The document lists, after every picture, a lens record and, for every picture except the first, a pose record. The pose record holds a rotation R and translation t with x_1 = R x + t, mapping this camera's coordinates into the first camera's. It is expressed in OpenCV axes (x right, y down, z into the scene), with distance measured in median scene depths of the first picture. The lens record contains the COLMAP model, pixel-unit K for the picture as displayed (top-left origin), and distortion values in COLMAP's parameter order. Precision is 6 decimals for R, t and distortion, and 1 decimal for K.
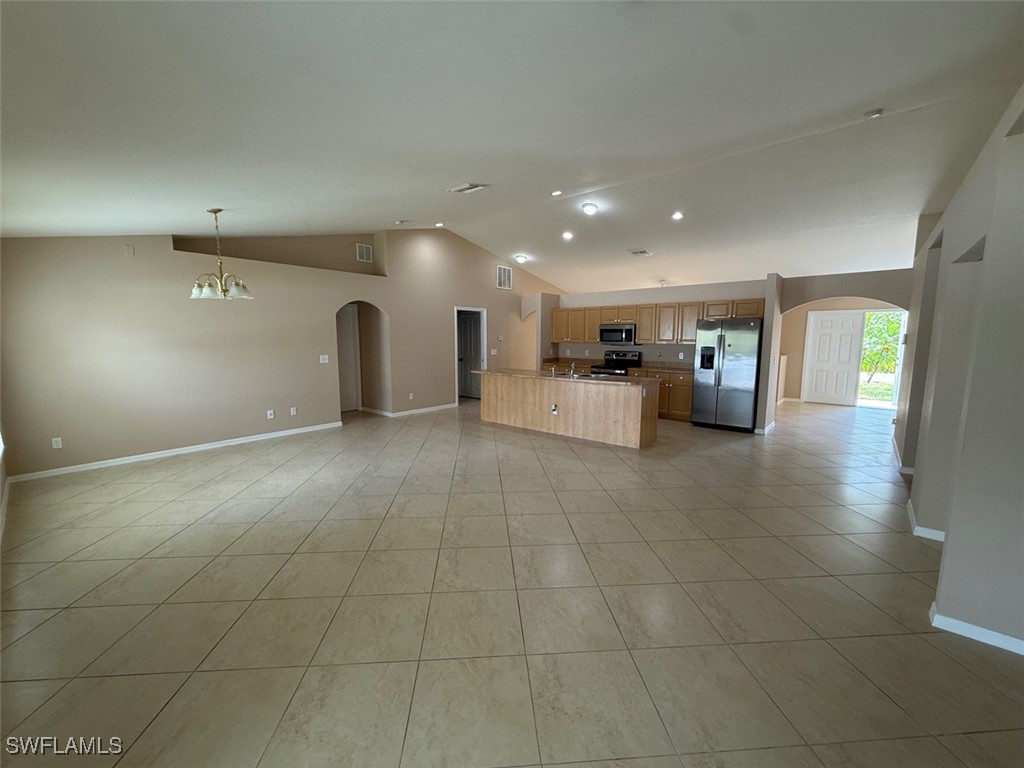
lens RADIAL K [[412.7, 0, 512.0], [0, 412.7, 384.0], [0, 0, 1]] dist [-0.034479, -0.000076]
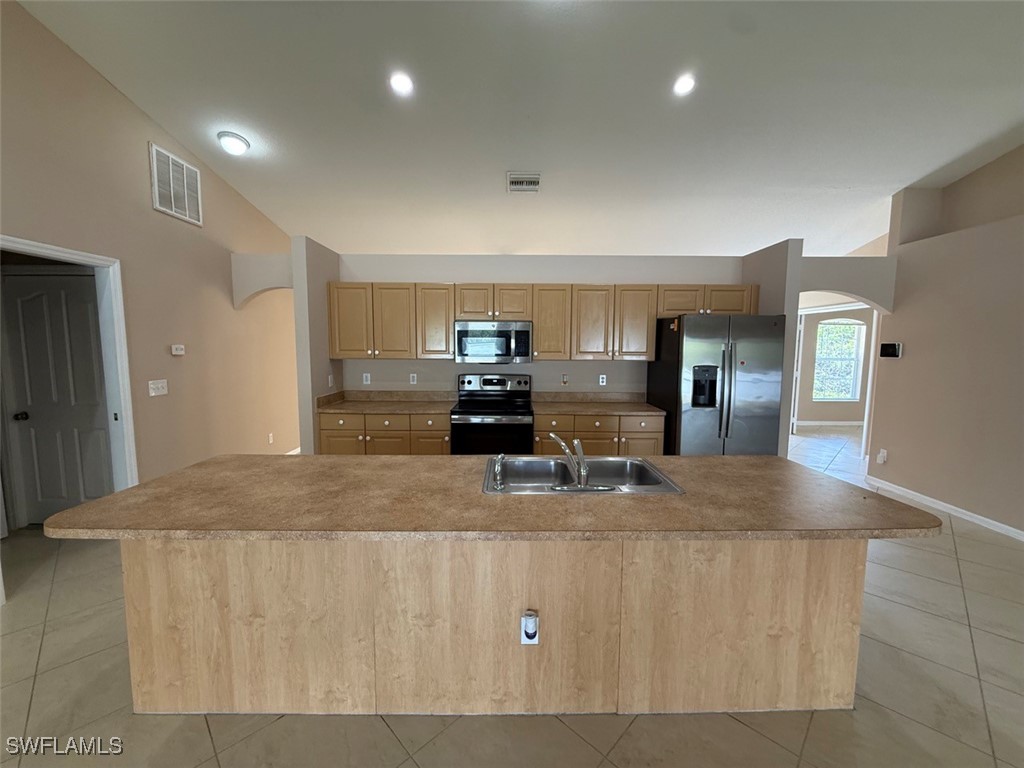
lens RADIAL K [[407.8, 0, 512.0], [0, 407.8, 384.0], [0, 0, 1]] dist [-0.001661, -0.000183]
pose [[0.755387, -0.058084, 0.652700, -0.051976], [0.070012, 0.997516, 0.007743, -0.077453], [-0.651528, 0.039848, 0.757577, 0.663725]]
